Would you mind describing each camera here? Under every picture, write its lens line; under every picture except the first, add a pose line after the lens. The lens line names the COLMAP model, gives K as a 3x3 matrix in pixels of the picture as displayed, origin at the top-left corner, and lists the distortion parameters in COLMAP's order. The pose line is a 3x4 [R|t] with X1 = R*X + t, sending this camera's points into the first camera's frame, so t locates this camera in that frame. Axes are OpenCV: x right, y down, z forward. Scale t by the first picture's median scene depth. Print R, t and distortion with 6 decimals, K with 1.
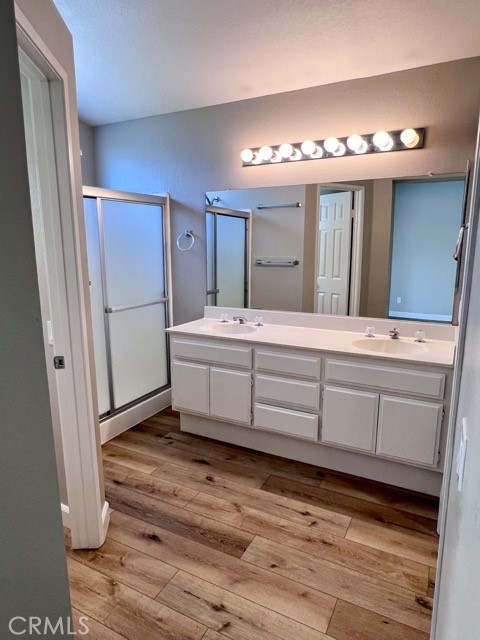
lens RADIAL K [[408.7, 0, 238.2], [0, 408.7, 318.8], [0, 0, 1]] dist [-0.000732, -0.000005]
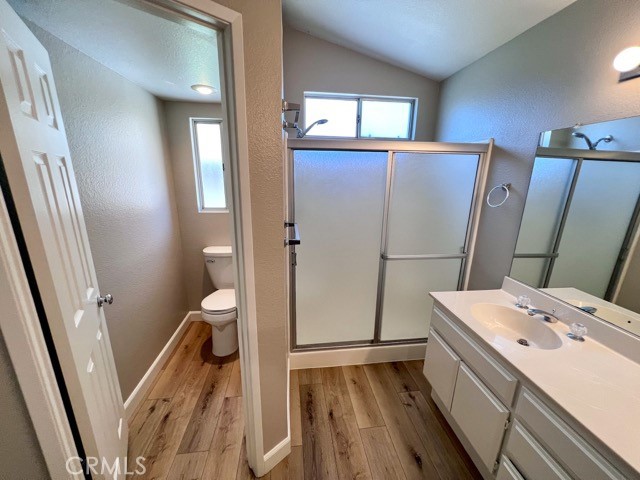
lens RADIAL K [[255.7, 0, 322.6], [0, 255.7, 242.0], [0, 0, 1]] dist [-0.001303, 0.000195]
pose [[0.575555, 0.220868, -0.787371, 0.102193], [-0.170526, 0.974085, 0.148592, -0.120301], [0.799786, 0.048744, 0.598303, 0.421882]]
